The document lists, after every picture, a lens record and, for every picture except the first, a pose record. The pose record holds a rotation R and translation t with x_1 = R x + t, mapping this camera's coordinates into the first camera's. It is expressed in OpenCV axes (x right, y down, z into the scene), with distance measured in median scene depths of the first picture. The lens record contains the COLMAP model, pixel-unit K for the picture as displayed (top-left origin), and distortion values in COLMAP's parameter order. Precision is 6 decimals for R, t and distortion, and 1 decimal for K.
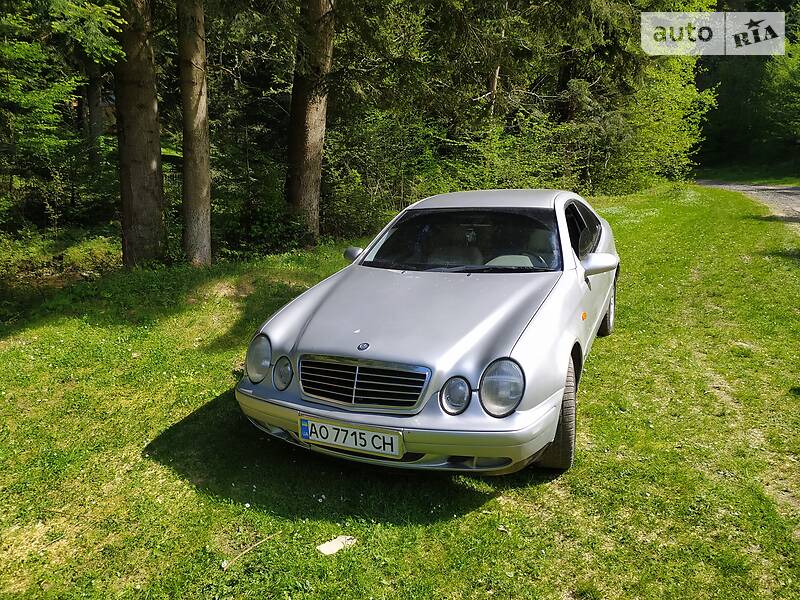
lens RADIAL K [[590.9, 0, 400.0], [0, 590.9, 300.0], [0, 0, 1]] dist [0.049289, -0.052833]
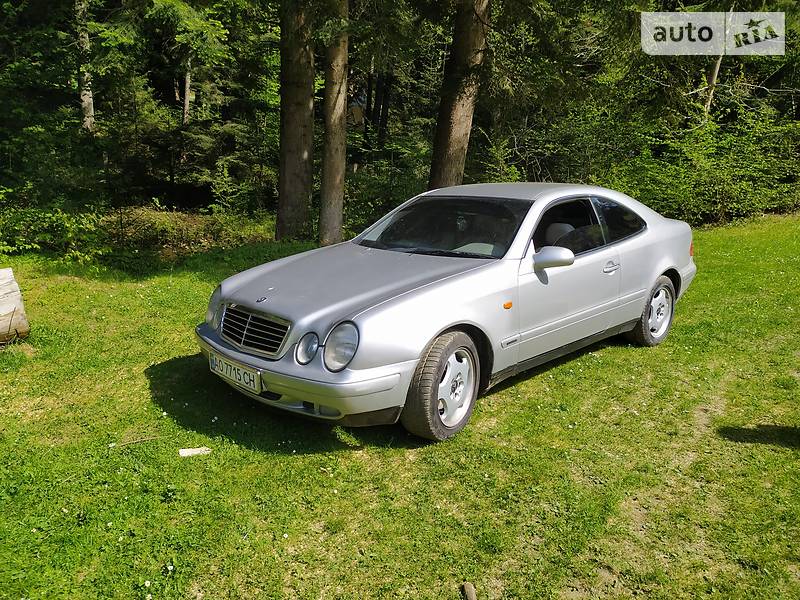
lens RADIAL K [[590.9, 0, 400.0], [0, 590.9, 300.0], [0, 0, 1]] dist [0.049289, -0.052833]
pose [[0.926887, 0.111061, -0.358533, 0.449560], [-0.110544, 0.993627, 0.022012, 0.015925], [0.358693, 0.019231, 0.933258, -0.003804]]
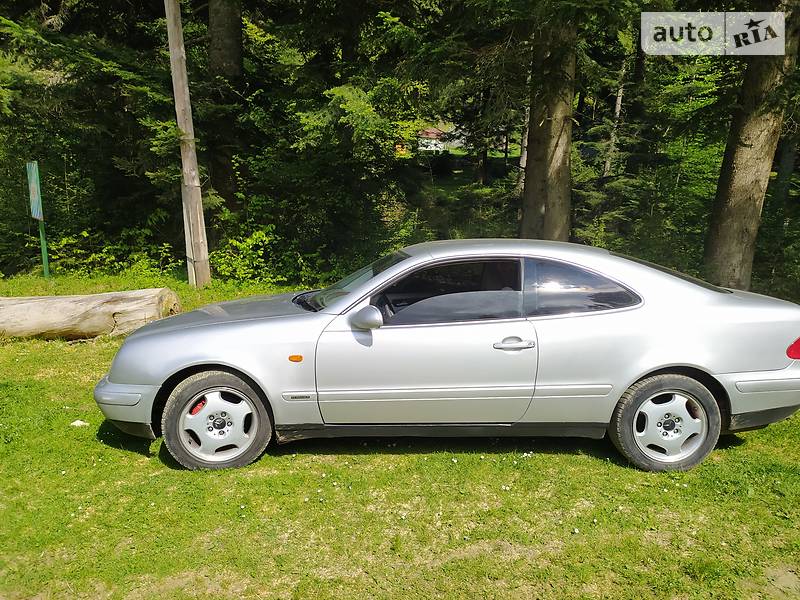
lens RADIAL K [[598.6, 0, 407.4], [0, 598.6, 298.7], [0, 0, 1]] dist [0.029379, -0.006948]
pose [[0.445917, 0.147808, -0.882786, 1.133629], [-0.219375, 0.974237, 0.052308, -0.144448], [0.867775, 0.170337, 0.466854, 0.610775]]
